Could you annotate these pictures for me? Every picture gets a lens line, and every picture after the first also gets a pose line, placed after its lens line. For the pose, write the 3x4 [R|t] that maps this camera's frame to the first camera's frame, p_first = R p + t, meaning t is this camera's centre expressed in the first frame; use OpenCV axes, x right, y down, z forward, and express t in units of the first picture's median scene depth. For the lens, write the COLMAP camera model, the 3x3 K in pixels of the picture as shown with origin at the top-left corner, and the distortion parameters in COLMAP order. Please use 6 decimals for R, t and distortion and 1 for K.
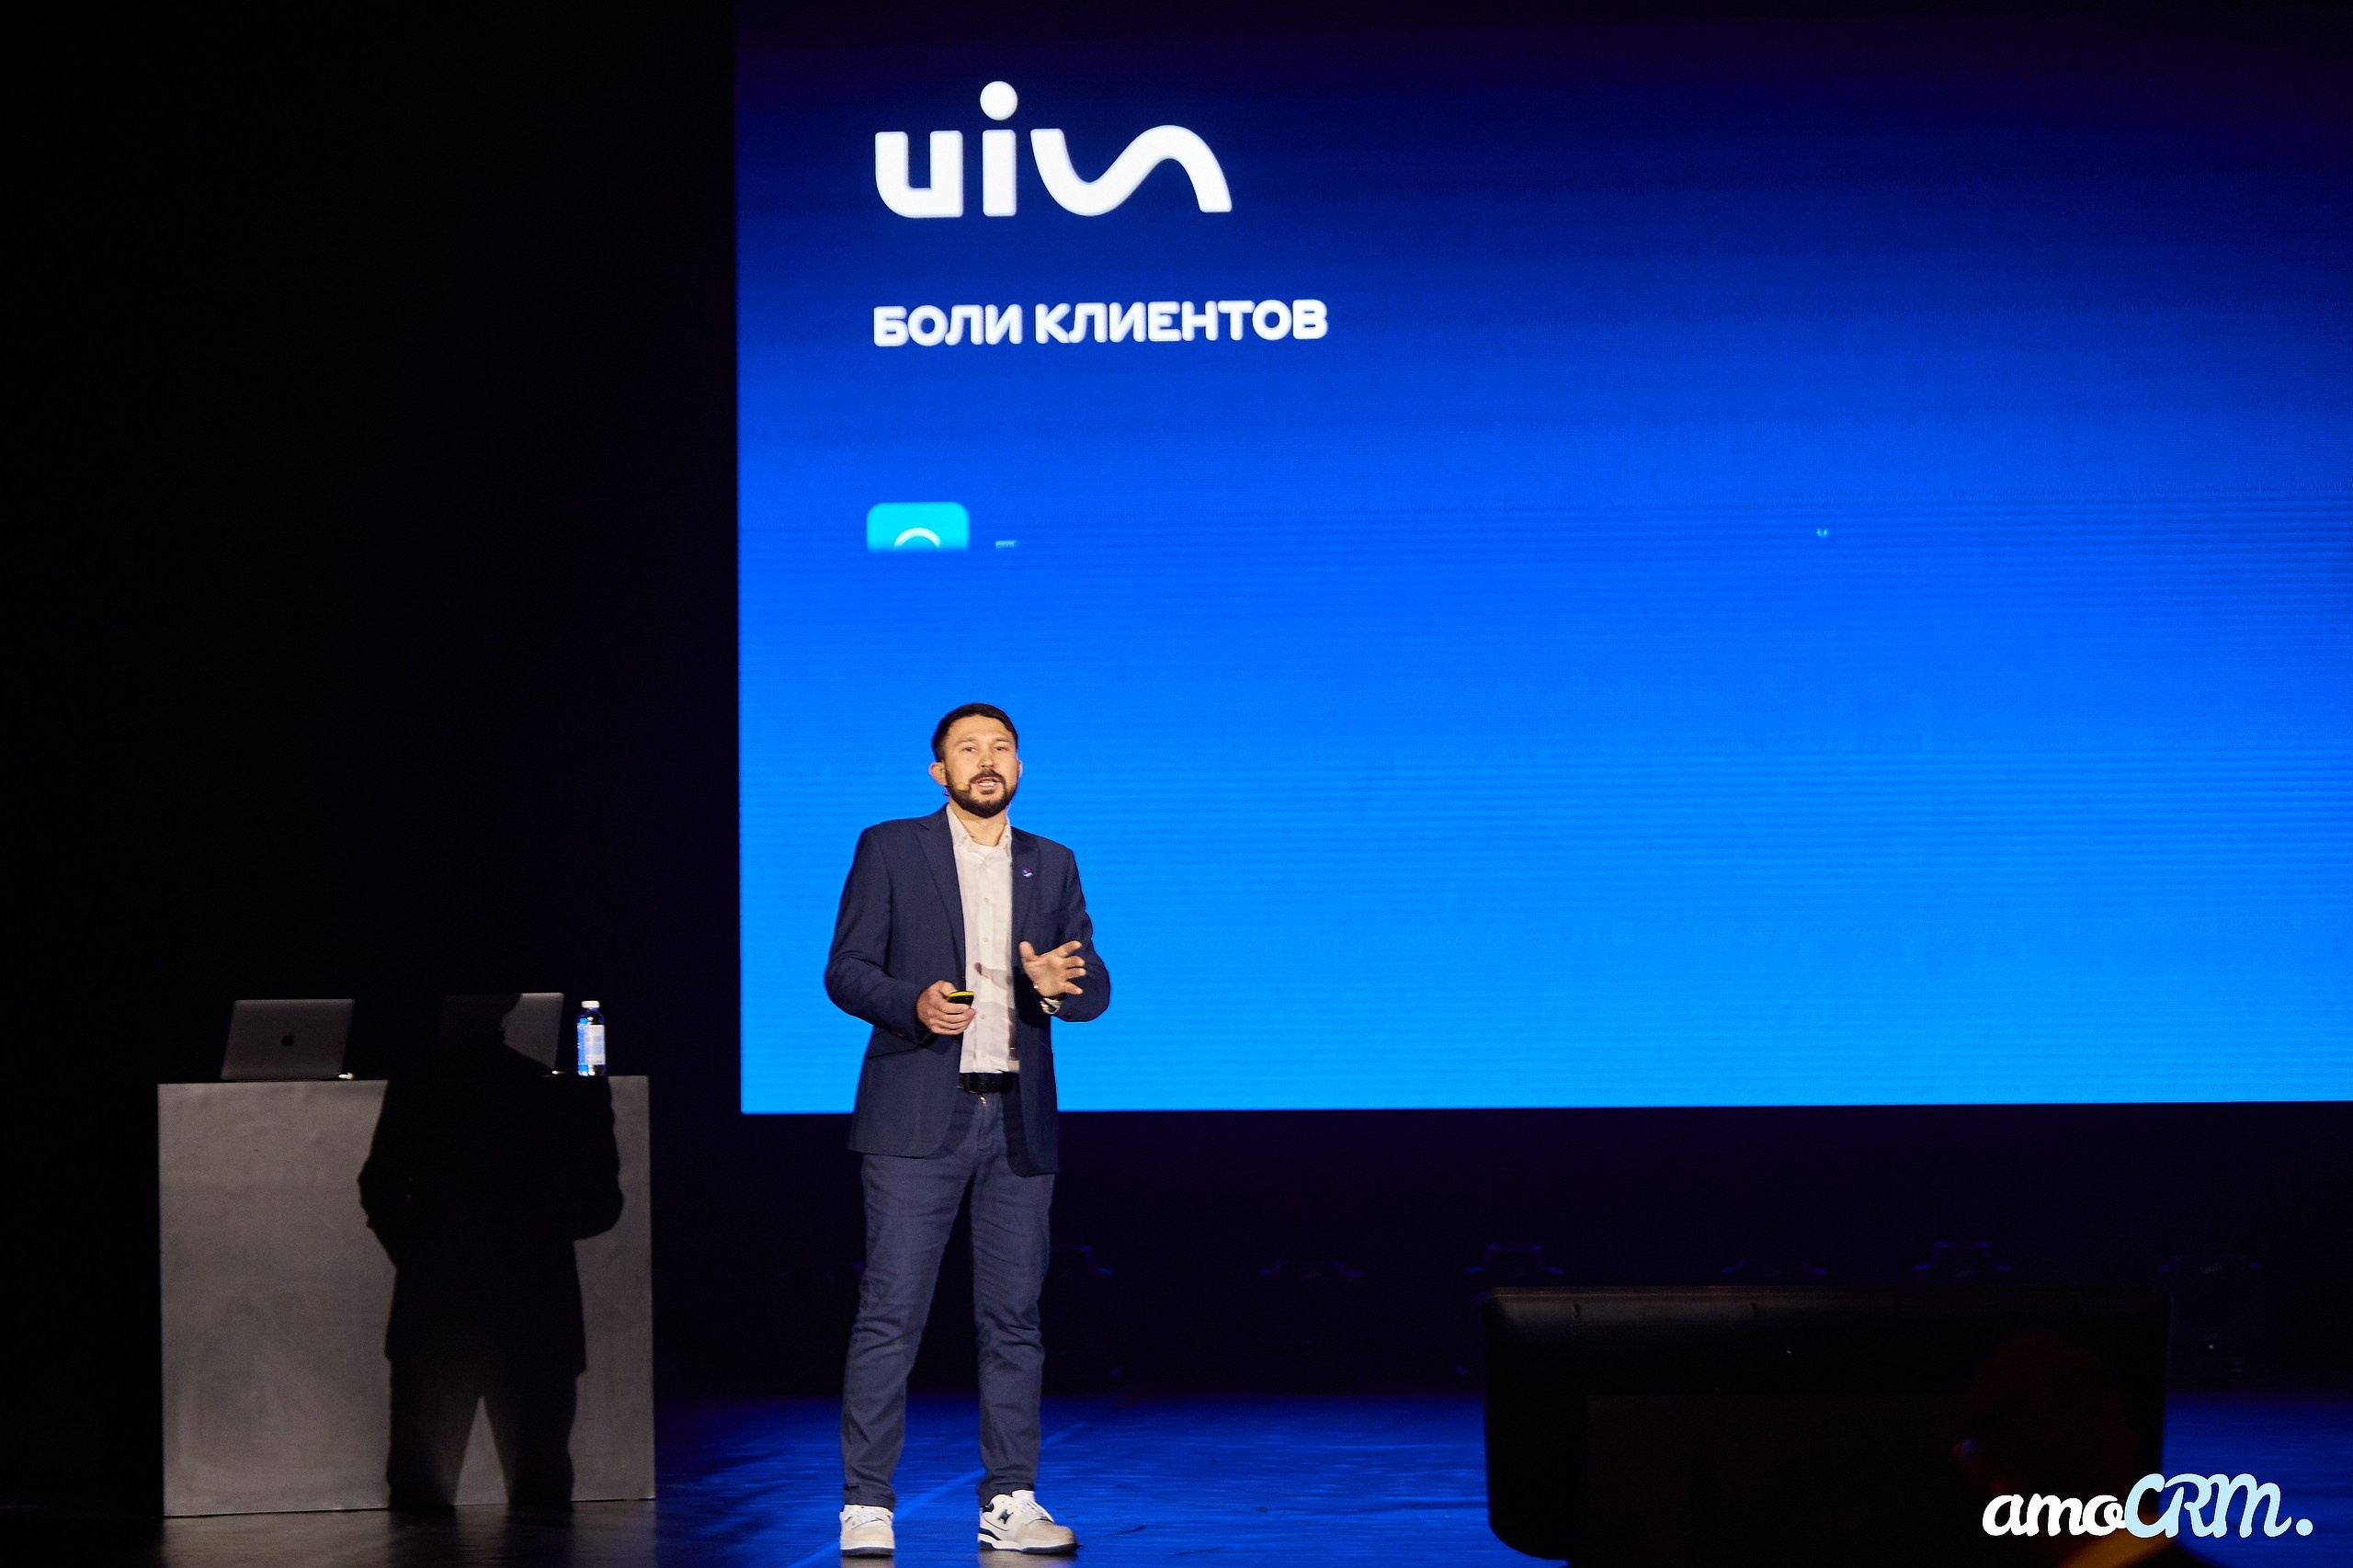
lens RADIAL K [[6885.5, 0, 1176.5], [0, 6885.5, 784.0], [0, 0, 1]] dist [-0.040647, 0.538211]
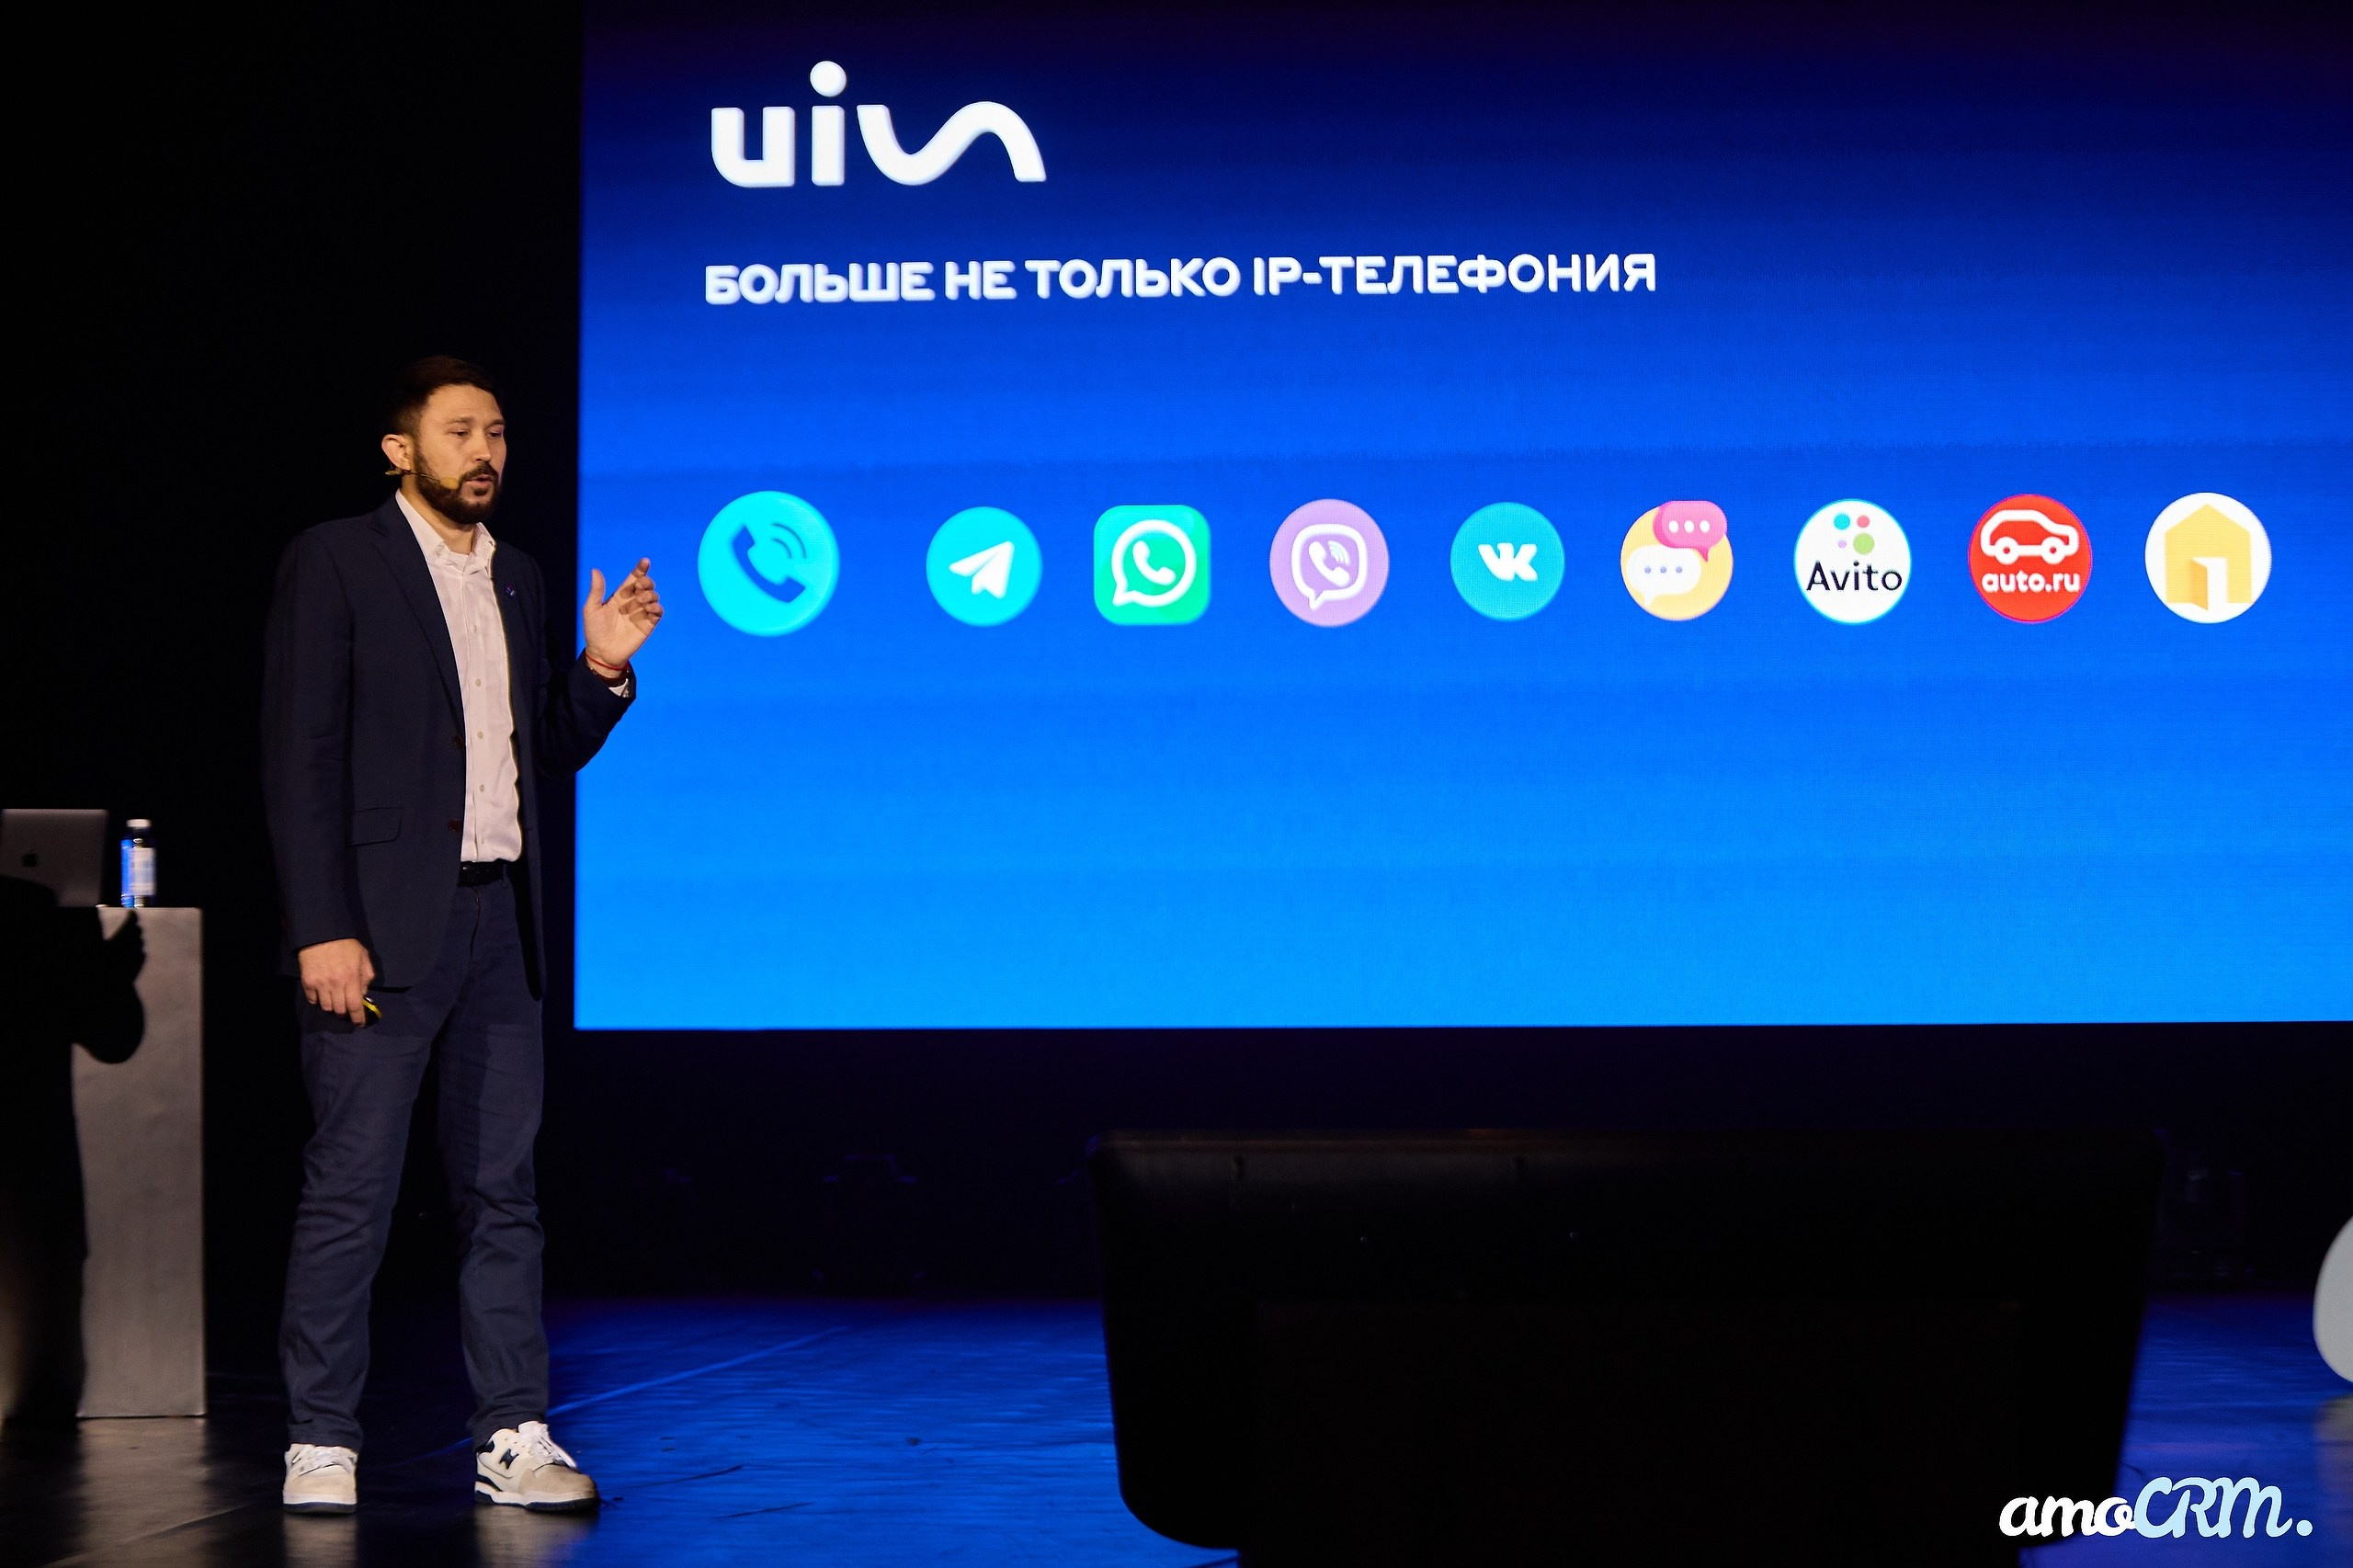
lens RADIAL K [[4959.6, 0, 1176.5], [0, 4959.6, 784.0], [0, 0, 1]] dist [0.030220, 0.303798]
pose [[0.999918, 0.004557, 0.011967, 0.034033], [-0.004412, 0.999916, -0.012163, 0.033999], [-0.012021, 0.012110, 0.999854, 0.393901]]
